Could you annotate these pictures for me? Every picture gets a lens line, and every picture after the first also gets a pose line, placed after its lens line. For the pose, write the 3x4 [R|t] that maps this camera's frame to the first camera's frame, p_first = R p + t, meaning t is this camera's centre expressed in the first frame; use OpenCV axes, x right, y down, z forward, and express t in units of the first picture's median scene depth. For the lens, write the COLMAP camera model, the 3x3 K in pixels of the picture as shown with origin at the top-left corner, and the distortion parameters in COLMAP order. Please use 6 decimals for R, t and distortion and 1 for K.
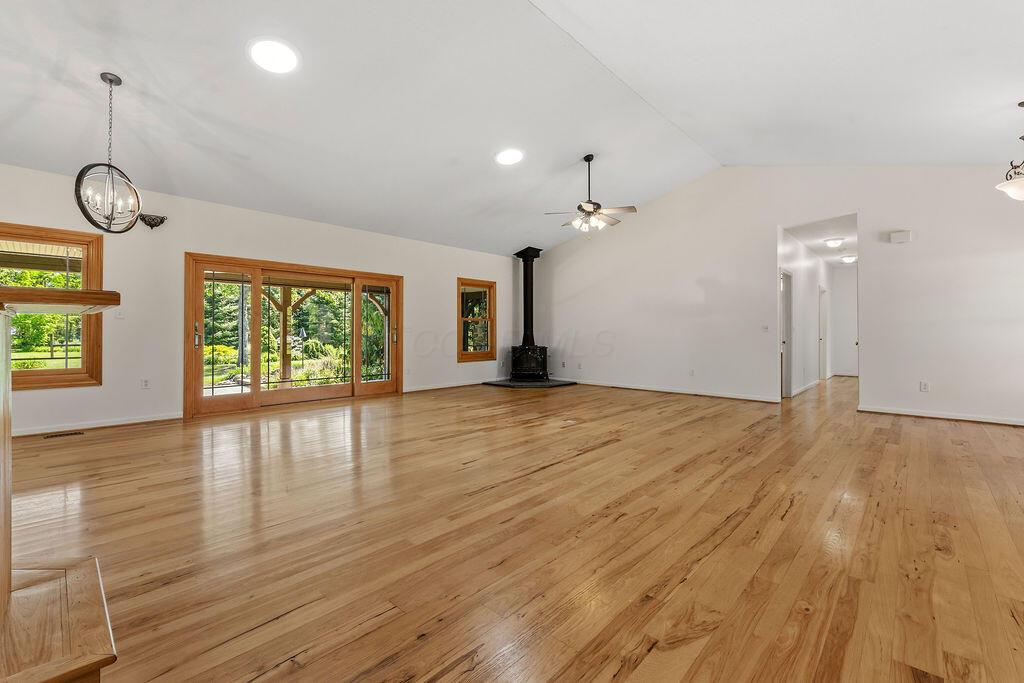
lens RADIAL K [[427.0, 0, 518.2], [0, 427.0, 332.9], [0, 0, 1]] dist [-0.004583, 0.000176]
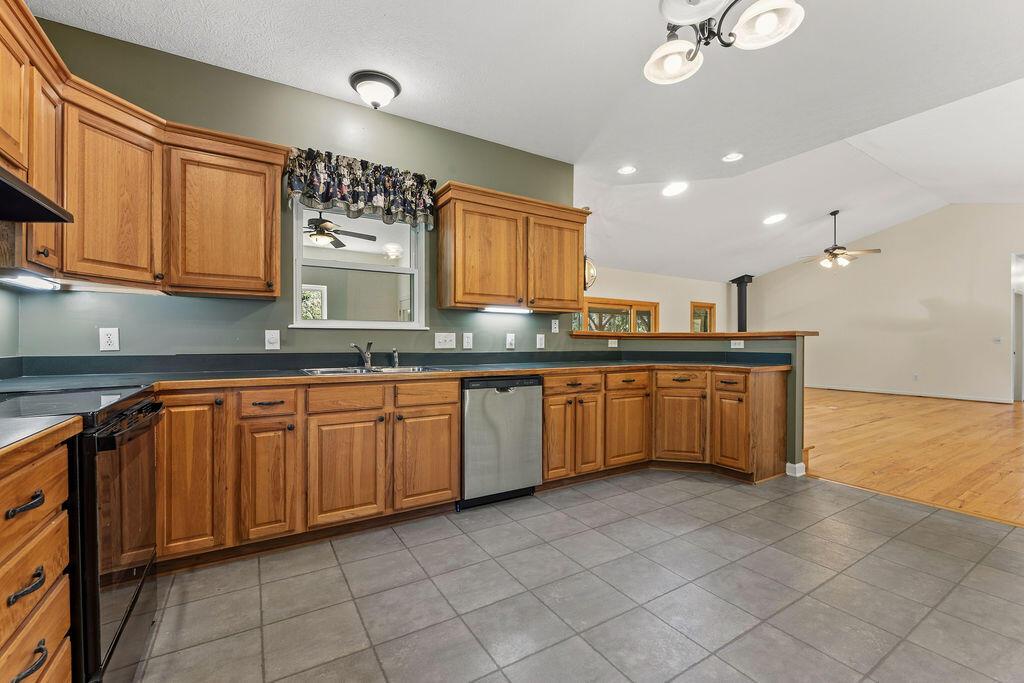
lens RADIAL K [[427.0, 0, 509.2], [0, 427.0, 347.5], [0, 0, 1]] dist [-0.004583, 0.000176]
pose [[0.965689, 0.002806, -0.259688, -0.372716], [-0.000649, 0.999965, 0.008391, -0.001555], [0.259702, -0.007934, 0.965656, -0.433530]]
